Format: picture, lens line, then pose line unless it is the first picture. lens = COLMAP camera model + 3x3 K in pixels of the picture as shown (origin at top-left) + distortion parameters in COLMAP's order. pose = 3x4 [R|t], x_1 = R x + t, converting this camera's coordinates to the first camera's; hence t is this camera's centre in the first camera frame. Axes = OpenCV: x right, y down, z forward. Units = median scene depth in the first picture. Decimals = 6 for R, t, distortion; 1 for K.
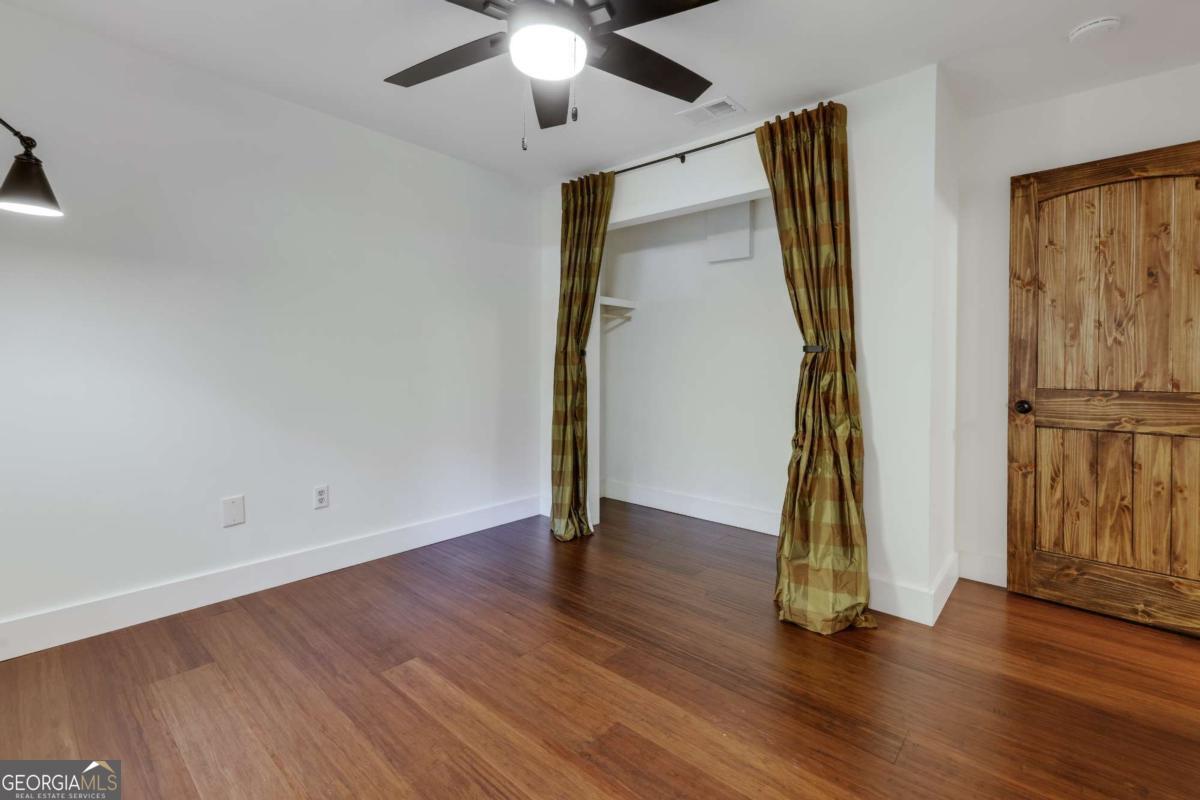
lens RADIAL K [[549.2, 0, 599.4], [0, 549.2, 363.2], [0, 0, 1]] dist [0.000312, 0.000085]
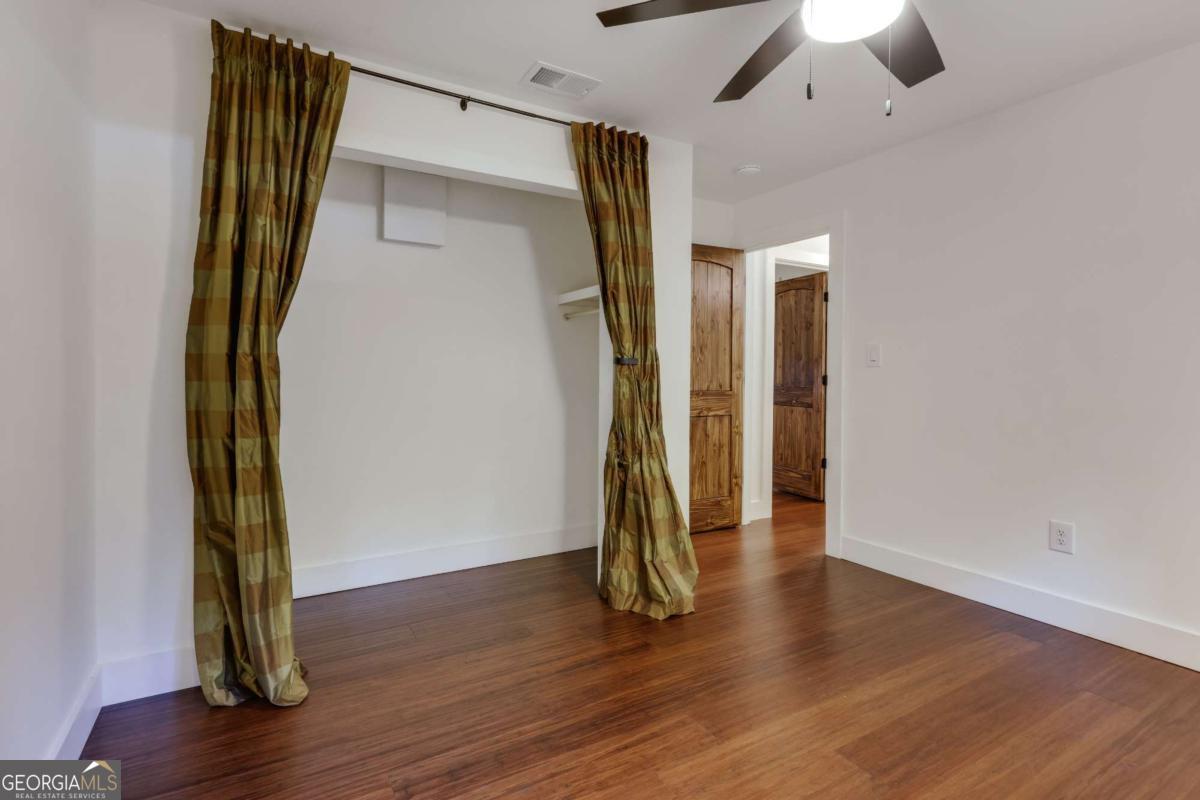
lens RADIAL K [[575.7, 0, 594.7], [0, 575.7, 379.8], [0, 0, 1]] dist [-0.000874, -0.000172]
pose [[0.294550, -0.015188, 0.955516, -0.769402], [-0.001944, 0.999862, 0.016492, -0.009969], [-0.955634, -0.006715, 0.294479, 0.817536]]
